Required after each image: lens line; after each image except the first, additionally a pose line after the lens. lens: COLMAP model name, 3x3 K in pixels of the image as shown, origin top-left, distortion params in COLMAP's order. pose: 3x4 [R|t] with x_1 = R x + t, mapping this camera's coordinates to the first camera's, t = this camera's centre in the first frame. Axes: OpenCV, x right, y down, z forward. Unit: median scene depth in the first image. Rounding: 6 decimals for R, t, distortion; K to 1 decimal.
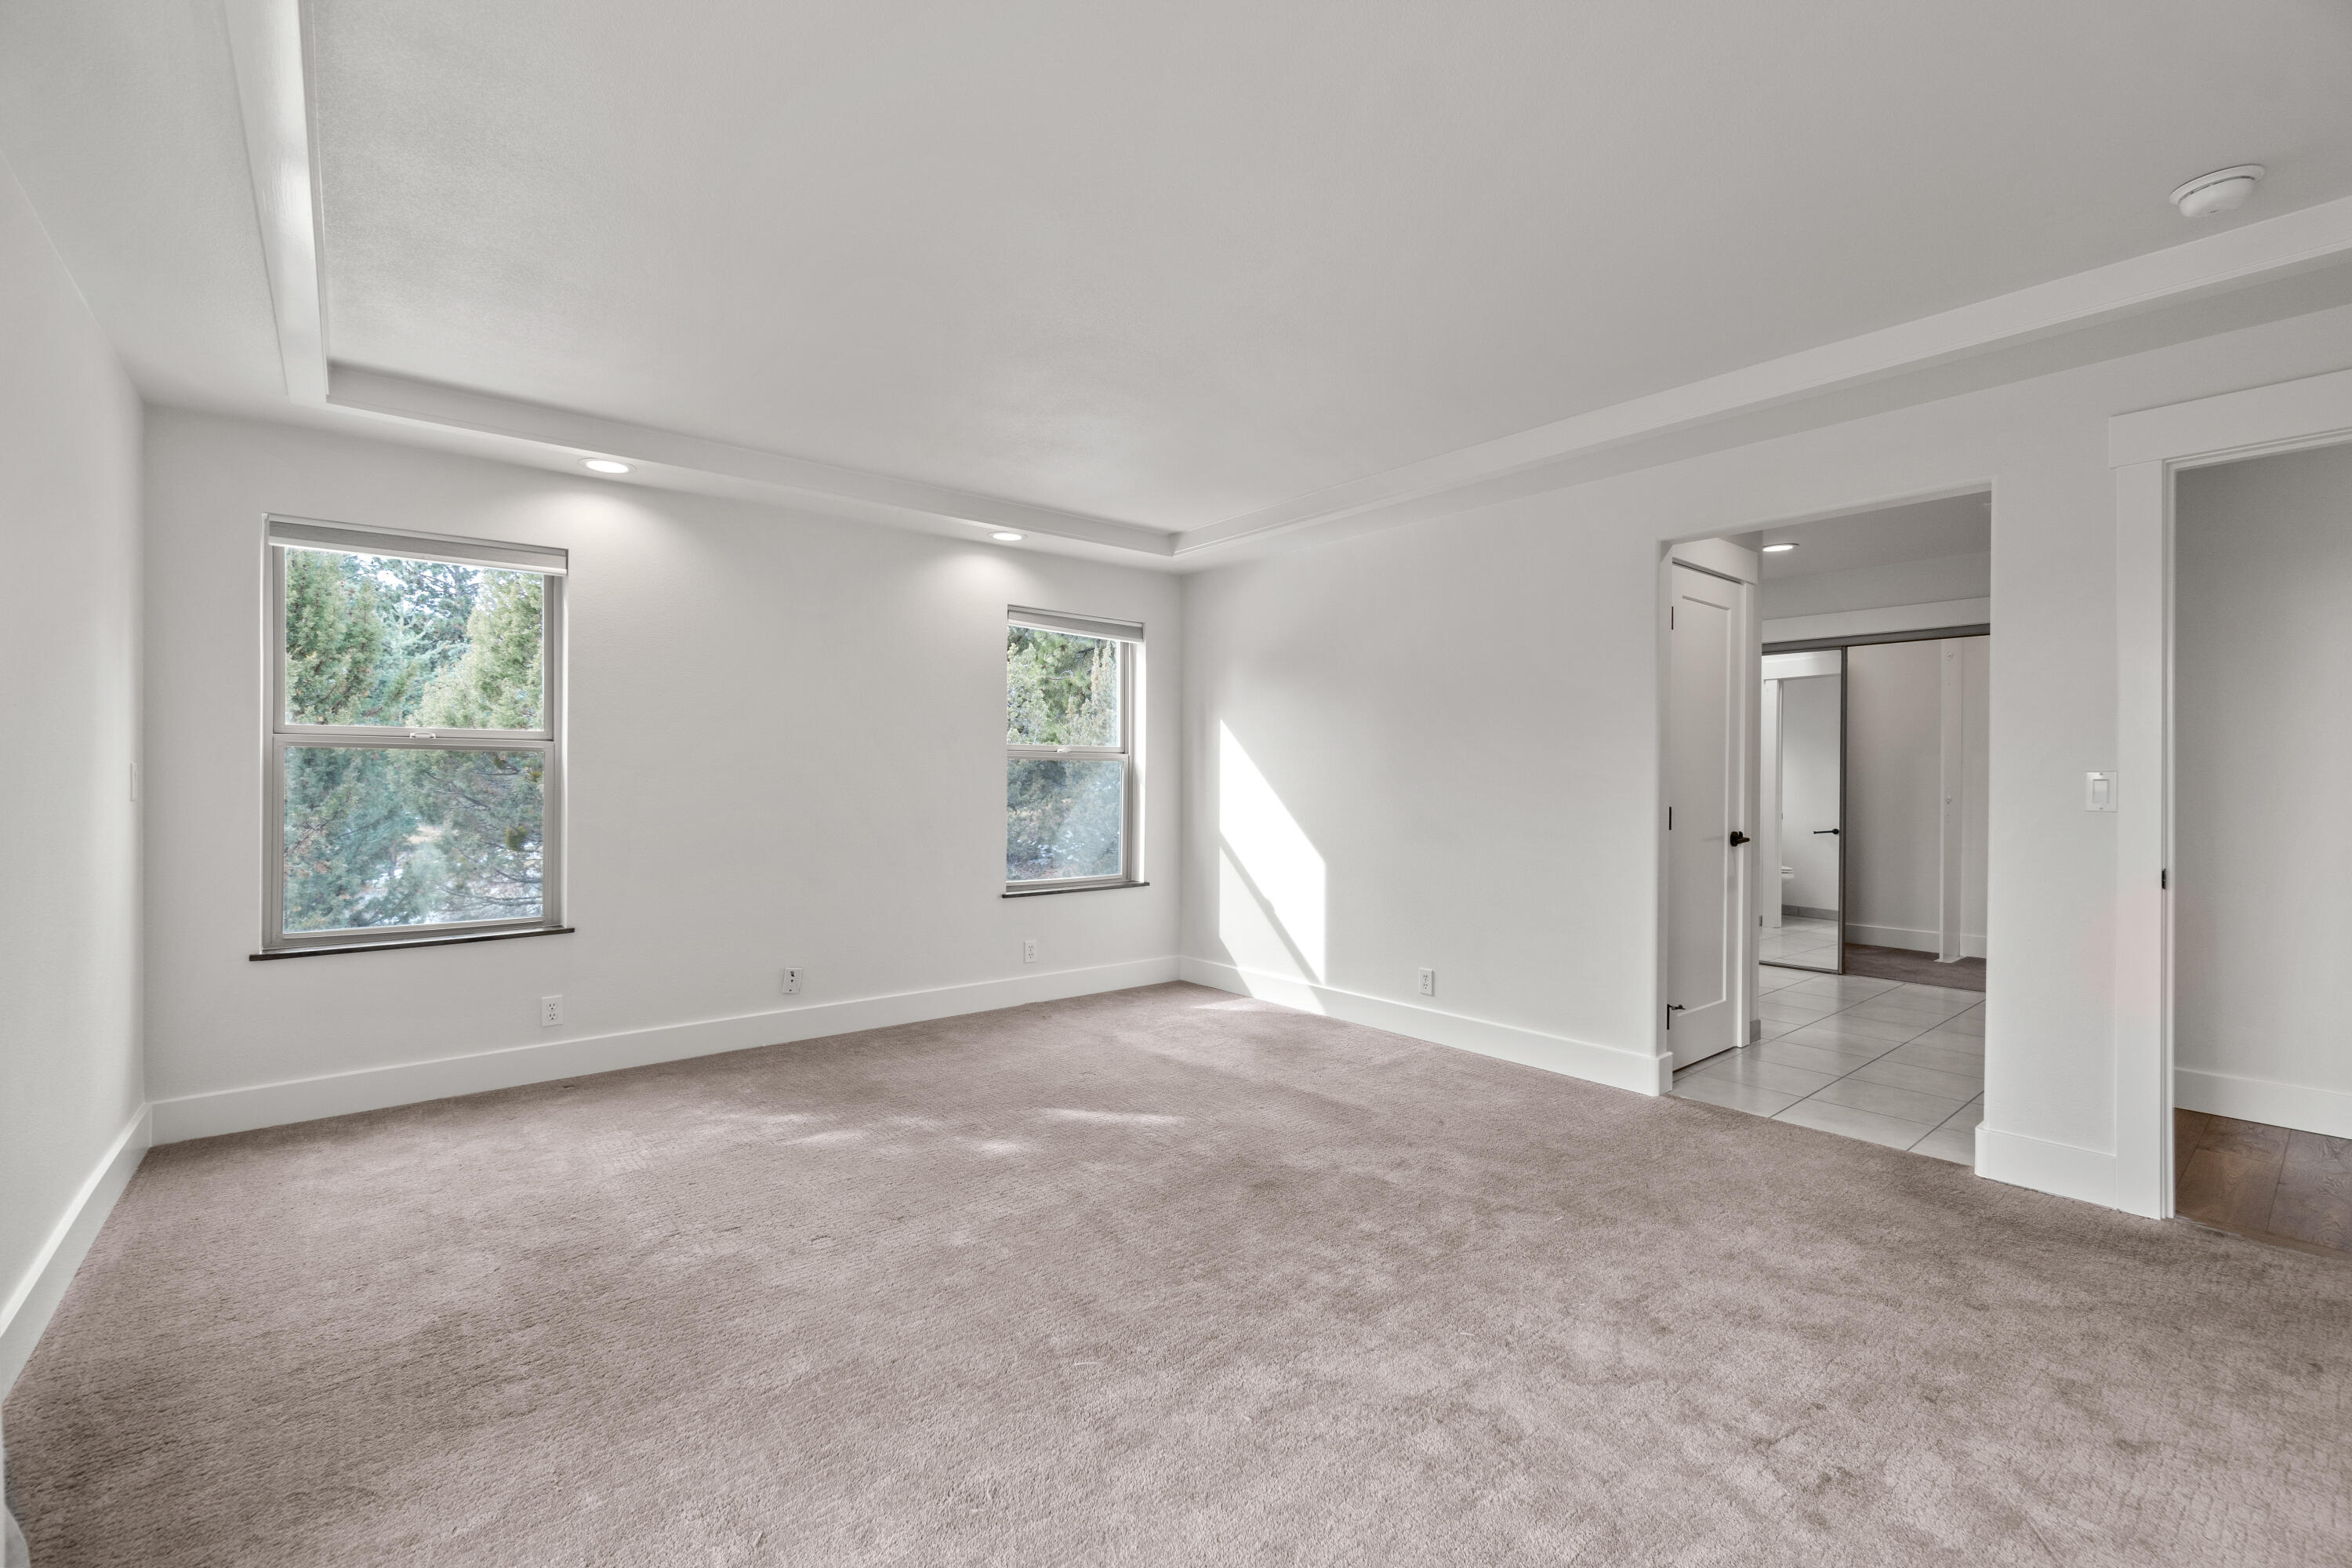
lens RADIAL K [[993.2, 0, 1176.0], [0, 993.2, 784.0], [0, 0, 1]] dist [-0.030533, 0.000110]
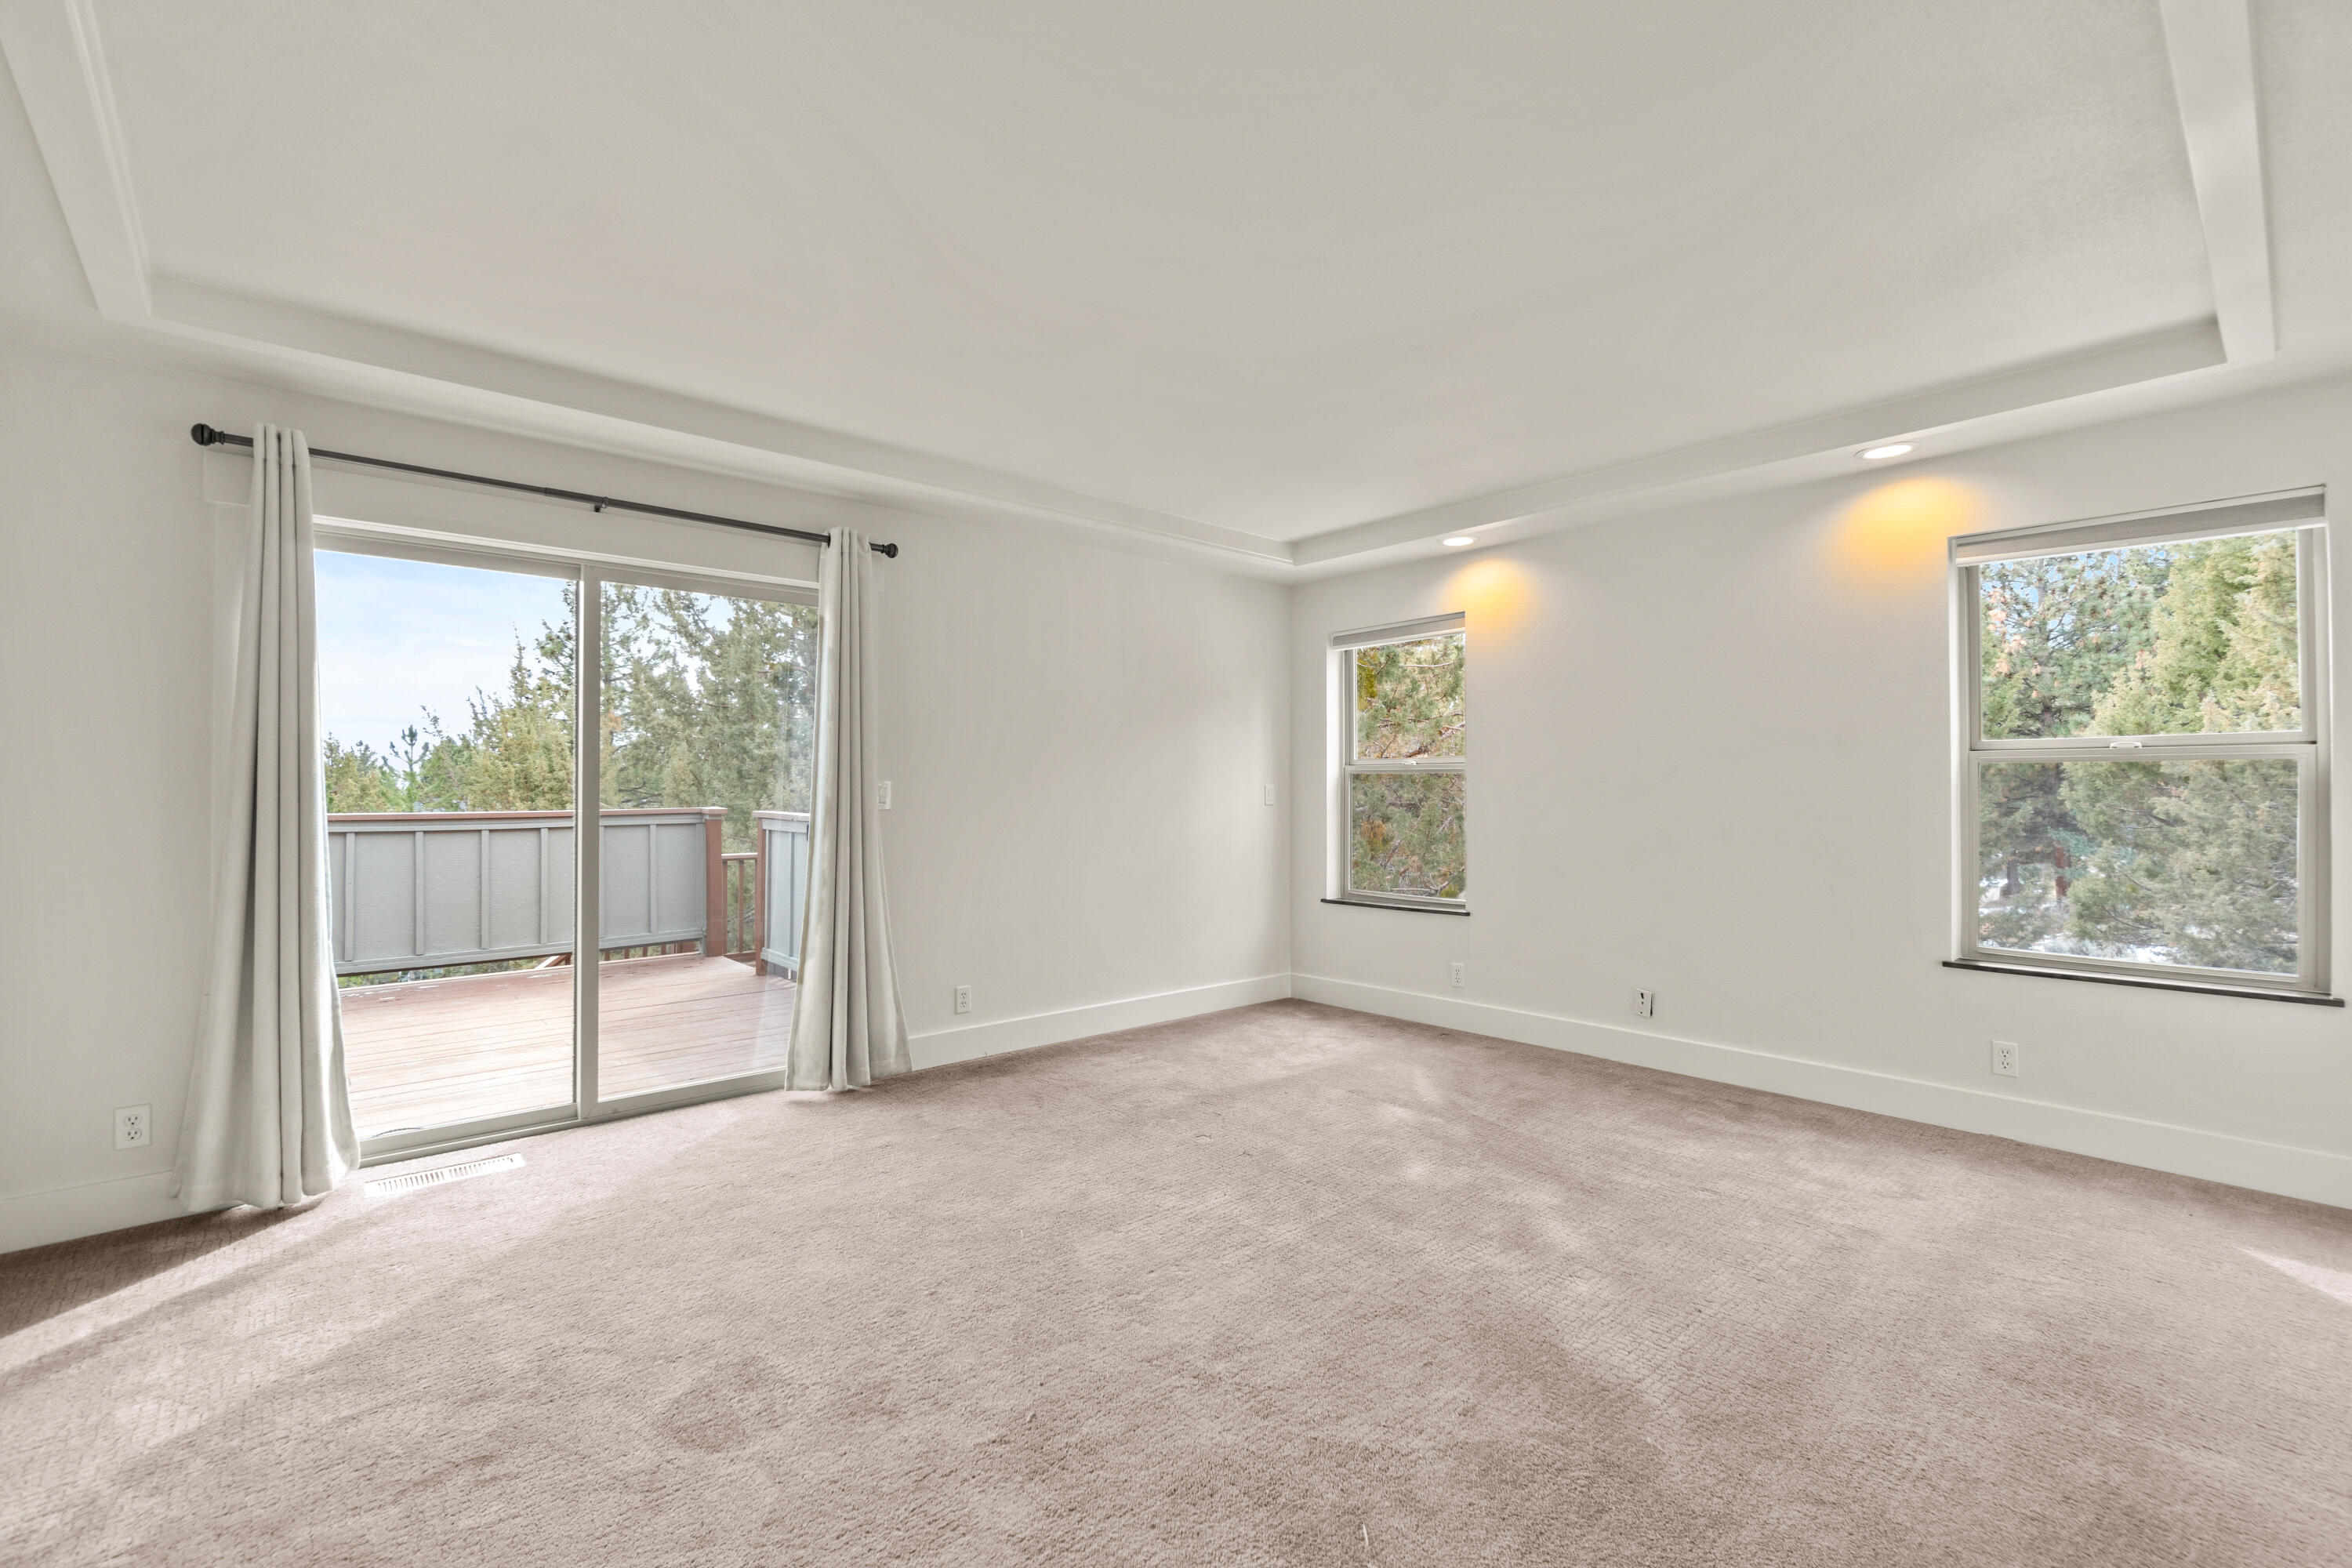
lens RADIAL K [[1025.4, 0, 1190.8], [0, 1025.4, 753.2], [0, 0, 1]] dist [0.000252, 0.000302]
pose [[0.047594, -0.036205, -0.998210, 0.392644], [-0.010935, 0.999264, -0.036765, 0.000558], [0.998807, 0.012665, 0.047163, 0.348054]]
